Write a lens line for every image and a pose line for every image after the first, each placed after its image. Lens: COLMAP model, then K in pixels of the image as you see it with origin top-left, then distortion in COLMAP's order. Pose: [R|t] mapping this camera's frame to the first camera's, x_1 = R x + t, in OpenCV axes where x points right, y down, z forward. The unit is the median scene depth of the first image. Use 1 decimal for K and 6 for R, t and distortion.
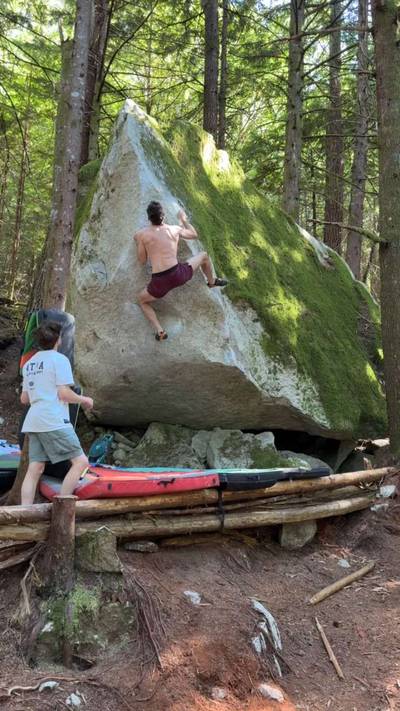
lens RADIAL K [[574.8, 0, 208.8], [0, 574.8, 341.7], [0, 0, 1]] dist [0.081112, -0.100358]
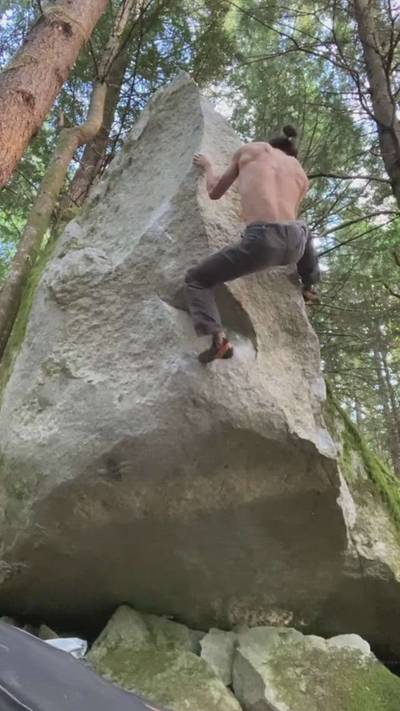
lens RADIAL K [[528.5, 0, 205.8], [0, 528.5, 368.5], [0, 0, 1]] dist [0.056320, -0.000341]
pose [[0.983757, 0.127366, 0.126492, -0.134213], [-0.065098, 0.909835, -0.409833, 0.166272], [-0.167285, 0.394942, 0.903347, 0.548161]]
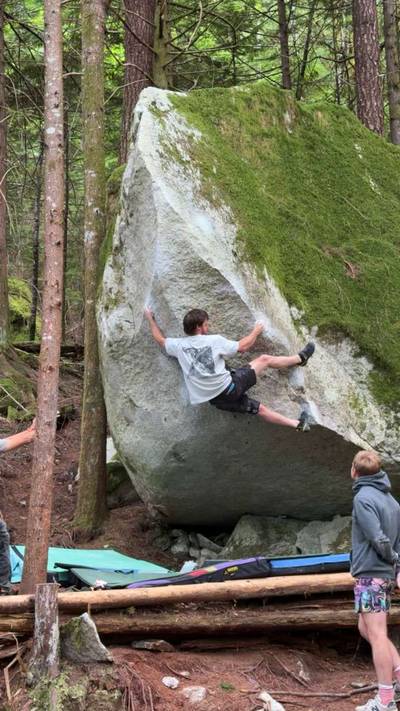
lens RADIAL K [[1115.3, 0, 197.5], [0, 1115.3, 348.9], [0, 0, 1]] dist [0.130669, 0.000000]
pose [[0.953677, -0.121779, -0.275080, 0.294655], [0.112896, 0.992449, -0.047961, -0.001234], [0.278844, 0.014684, 0.960224, -0.388452]]
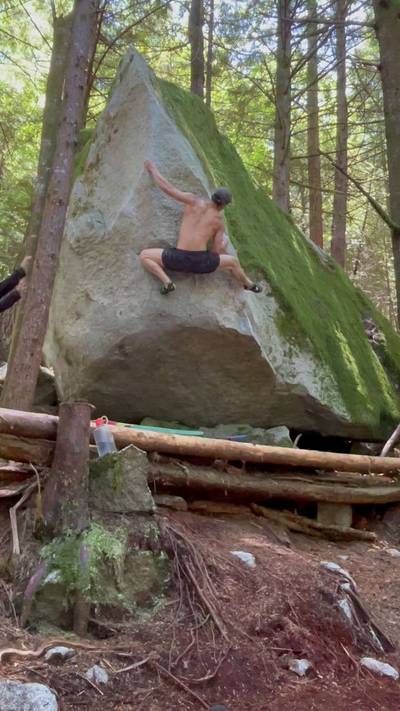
lens RADIAL K [[574.8, 0, 200.4], [0, 574.8, 346.8], [0, 0, 1]] dist [0.081112, -0.100358]
pose [[0.998773, 0.017928, 0.046160, -0.068858], [-0.013359, 0.995150, -0.097453, 0.141012], [-0.047683, 0.096717, 0.994169, 0.146654]]
